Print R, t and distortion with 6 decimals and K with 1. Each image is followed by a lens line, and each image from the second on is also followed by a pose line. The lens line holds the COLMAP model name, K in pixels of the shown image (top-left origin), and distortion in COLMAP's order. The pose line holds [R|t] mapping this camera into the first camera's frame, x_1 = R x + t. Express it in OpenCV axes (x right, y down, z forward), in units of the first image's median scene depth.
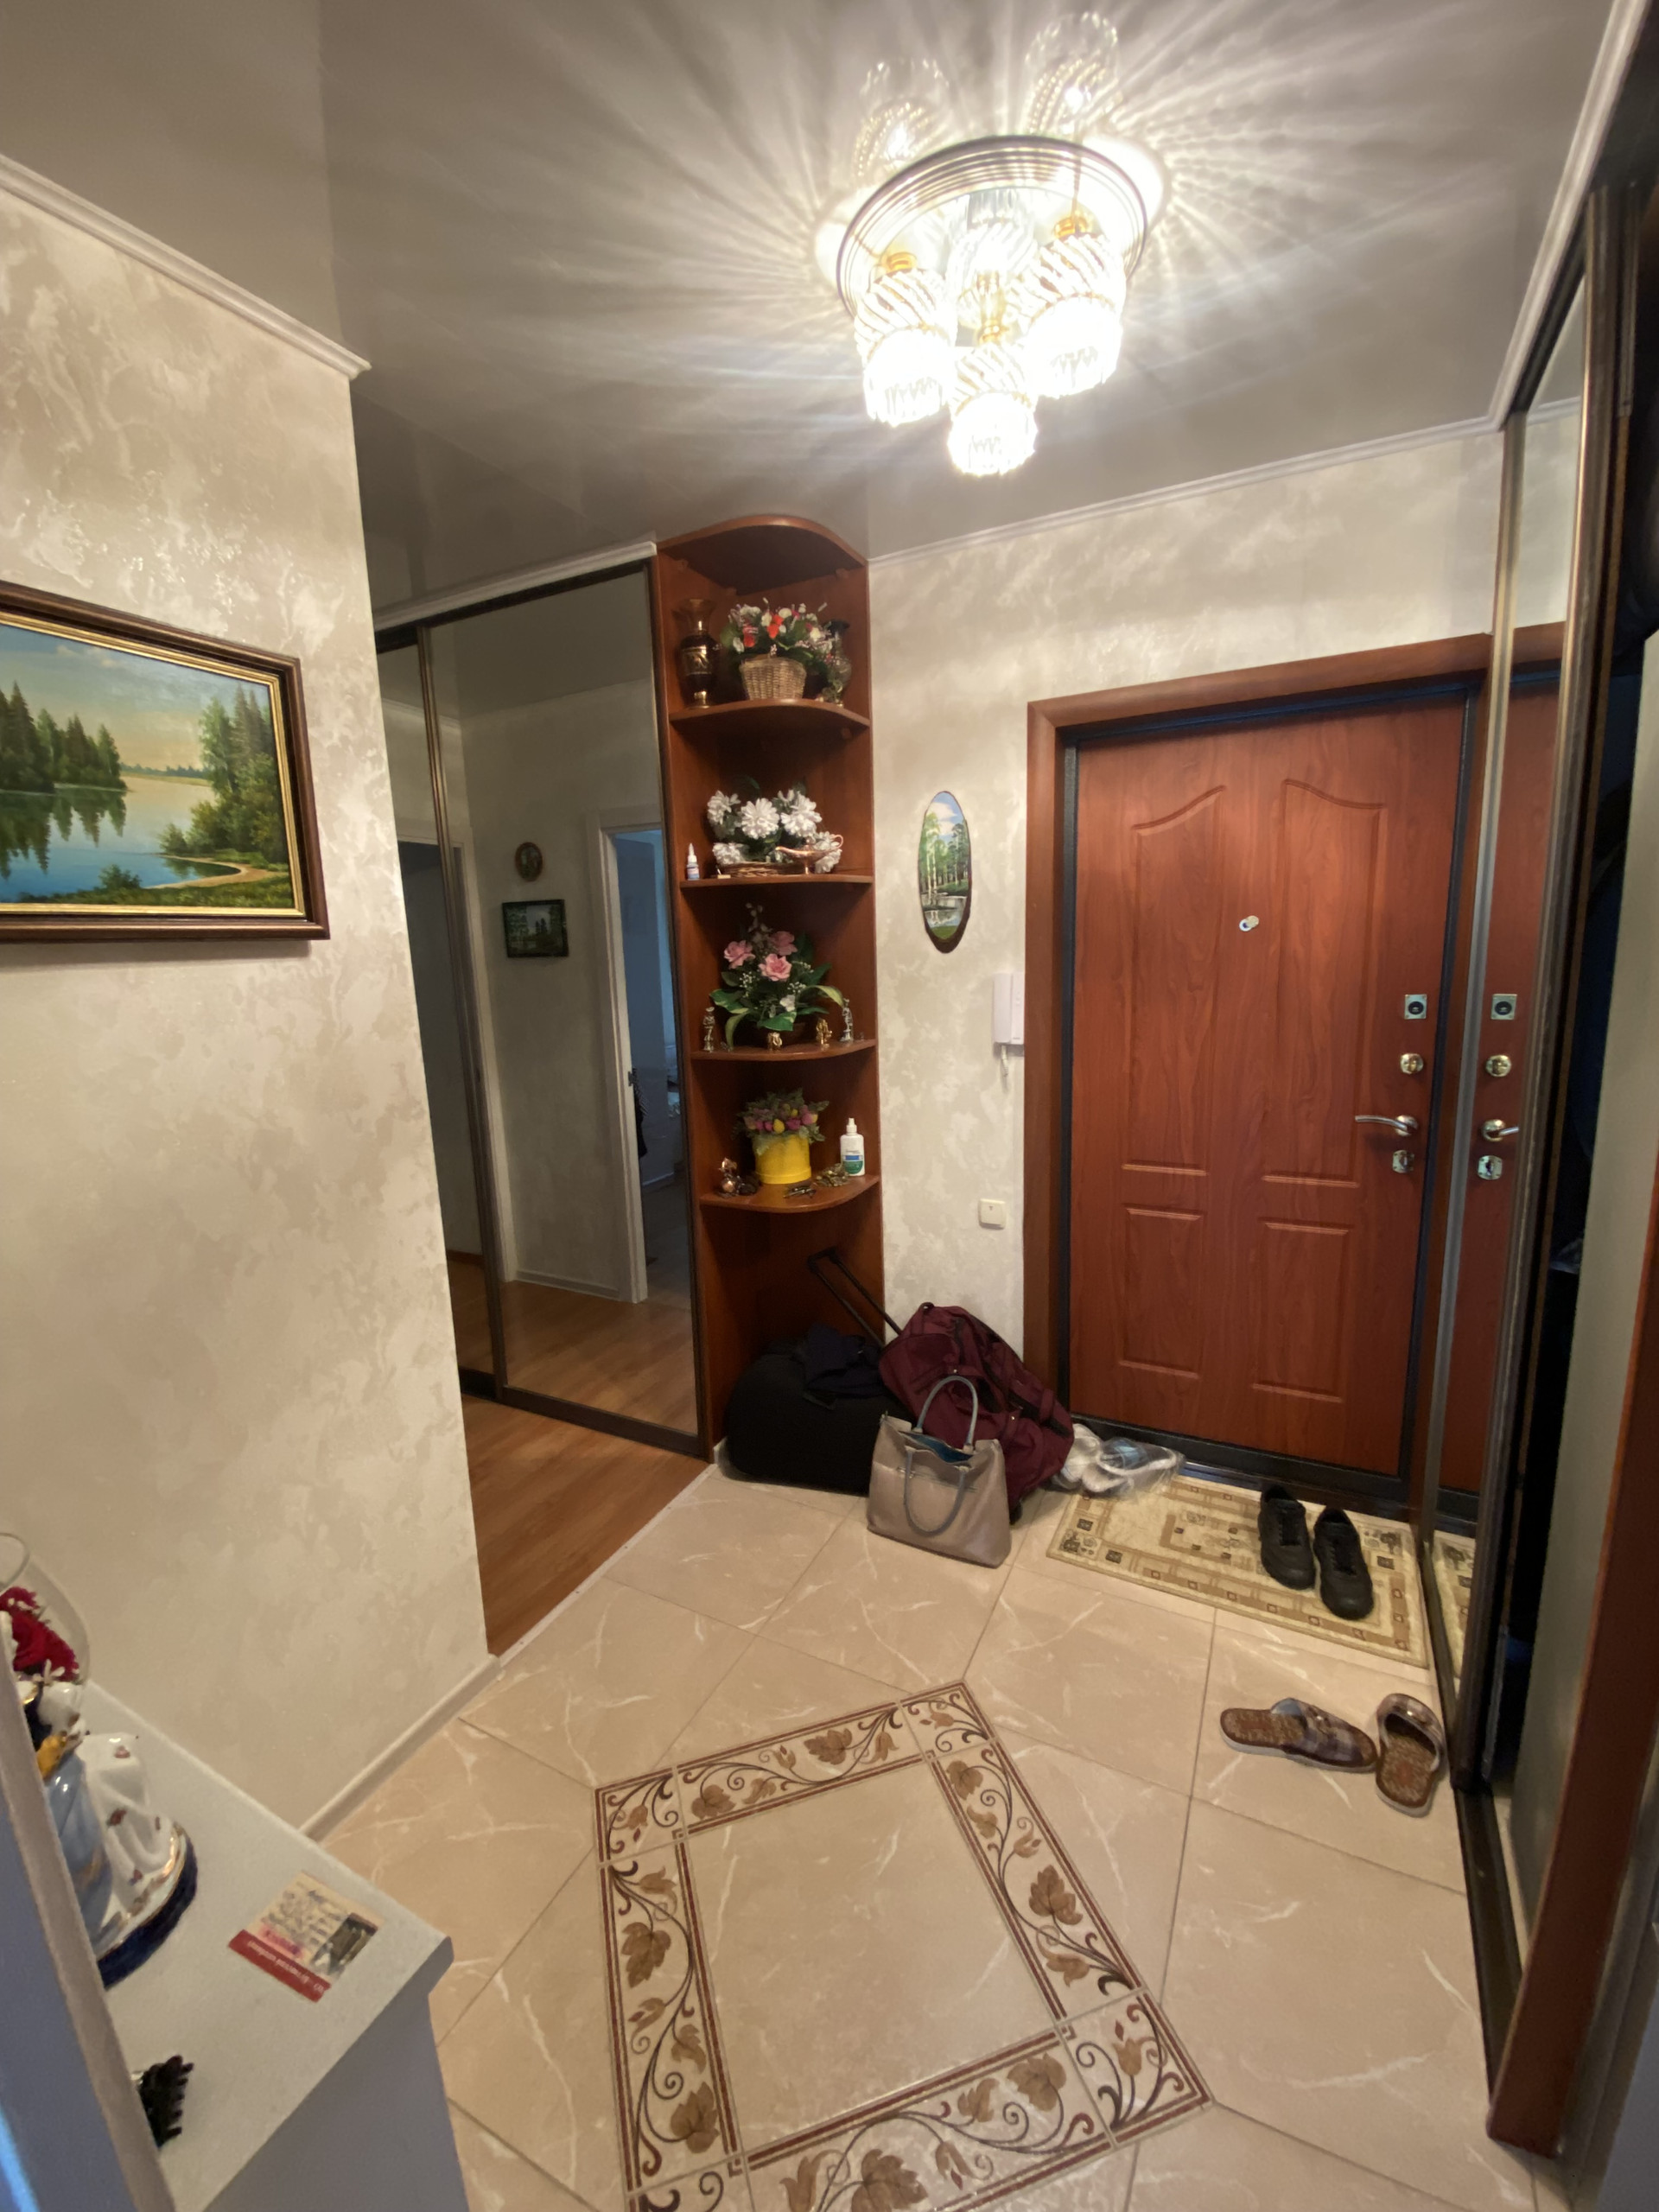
lens RADIAL K [[889.6, 0, 817.7], [0, 889.6, 1104.6], [0, 0, 1]] dist [0.014863, -0.019171]
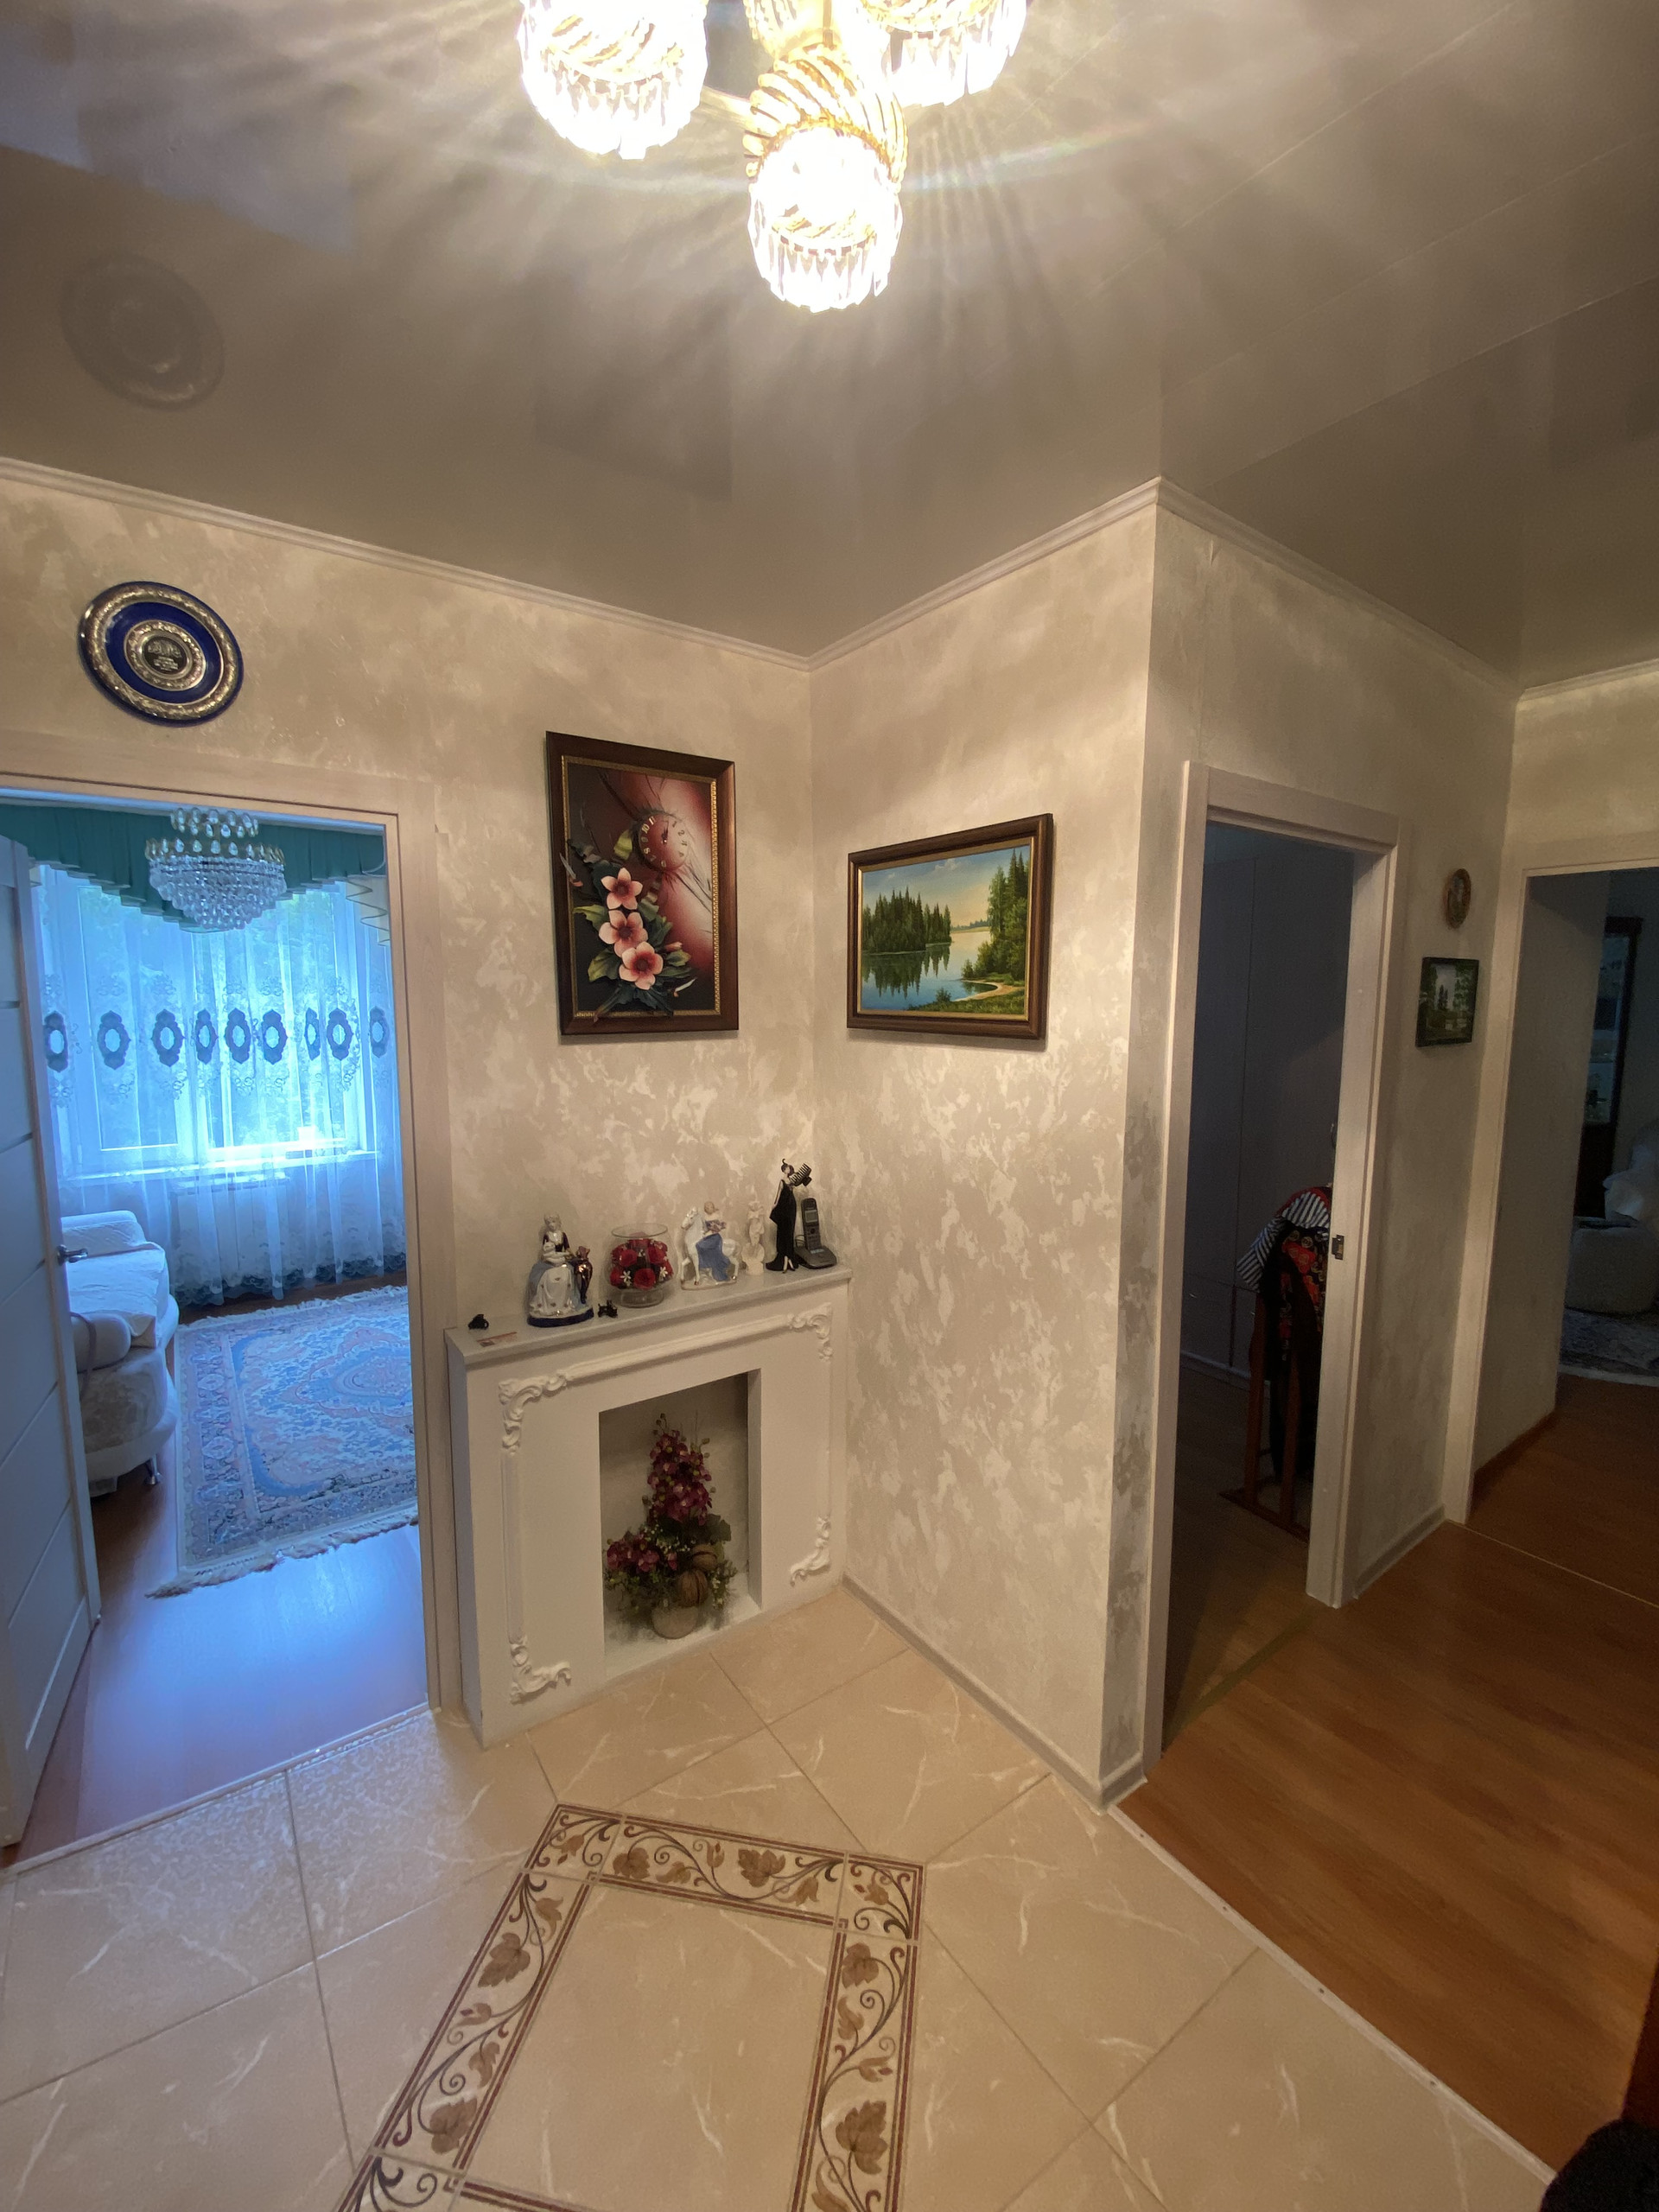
lens RADIAL K [[889.6, 0, 817.7], [0, 889.6, 1104.6], [0, 0, 1]] dist [0.014863, -0.019171]
pose [[-0.458594, 0.138523, -0.877783, 0.578581], [-0.143802, 0.963189, 0.227130, -0.289884], [0.876934, 0.230387, -0.421793, 1.110946]]
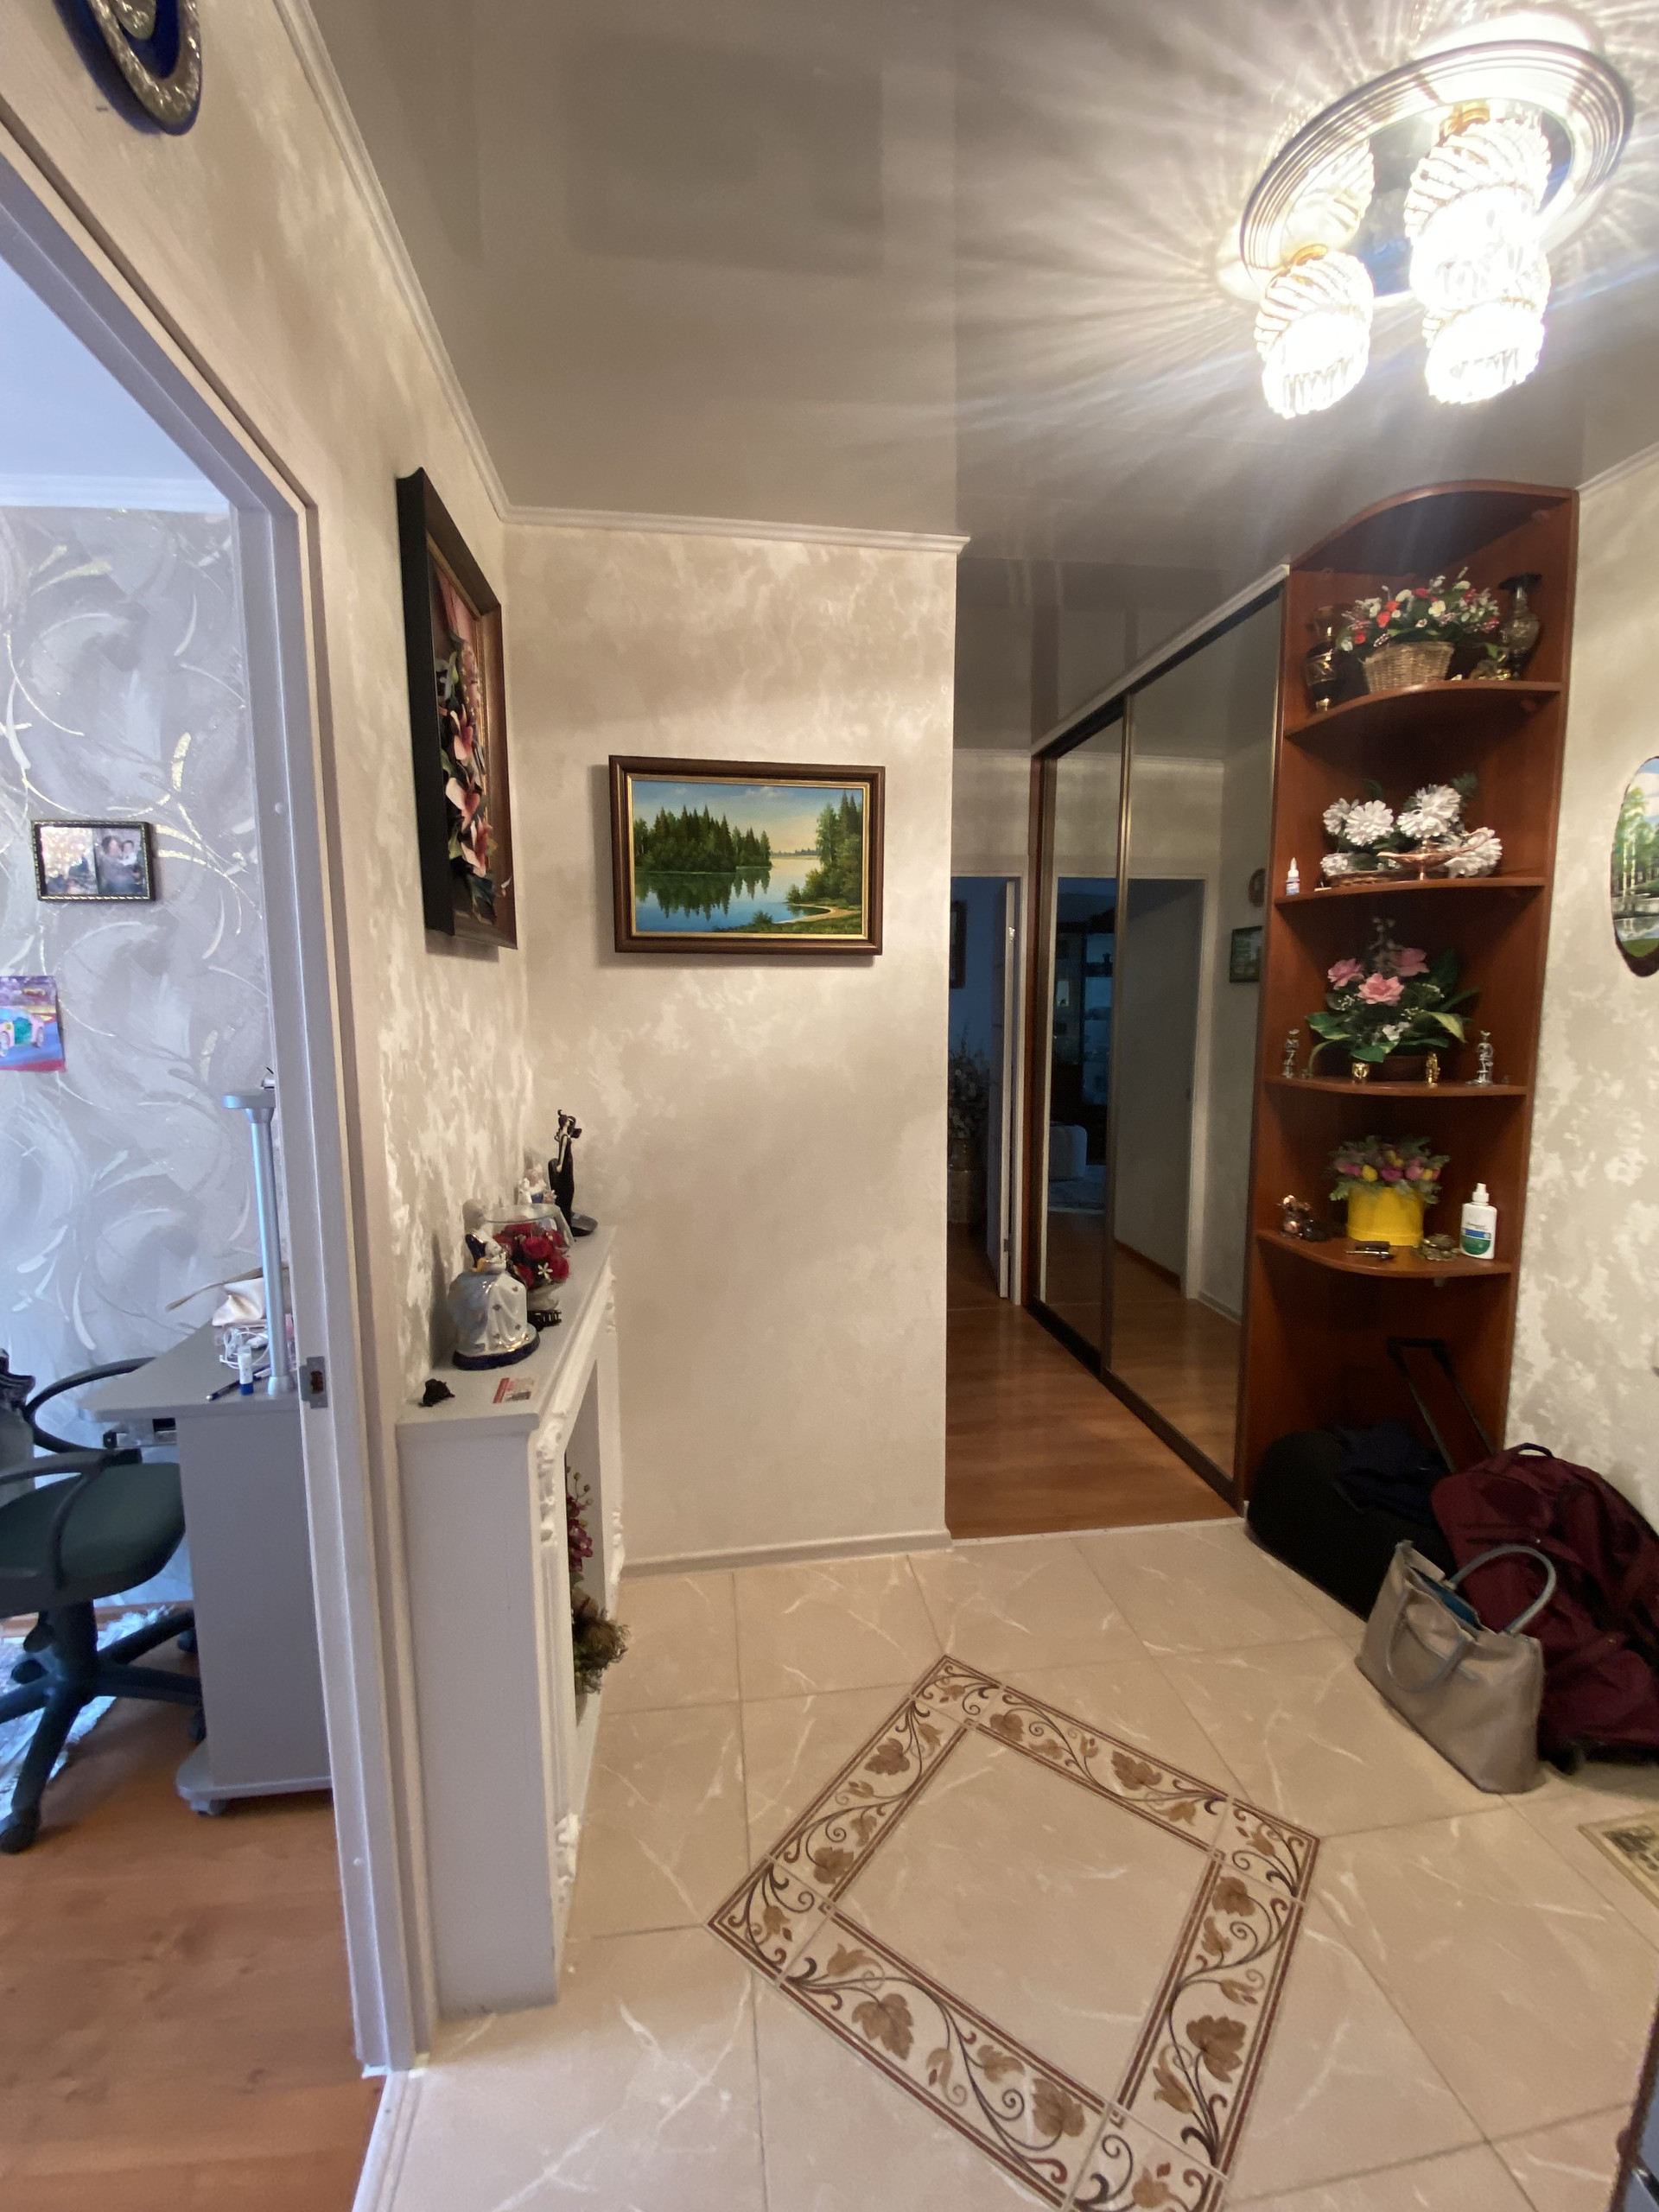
lens RADIAL K [[887.9, 0, 819.5], [0, 887.9, 1110.4], [0, 0, 1]] dist [0.011180, -0.018635]
pose [[0.574461, 0.129395, -0.808239, 0.524738], [-0.157587, 0.986437, 0.045918, 0.013147], [0.803219, 0.100990, 0.587061, 0.081439]]
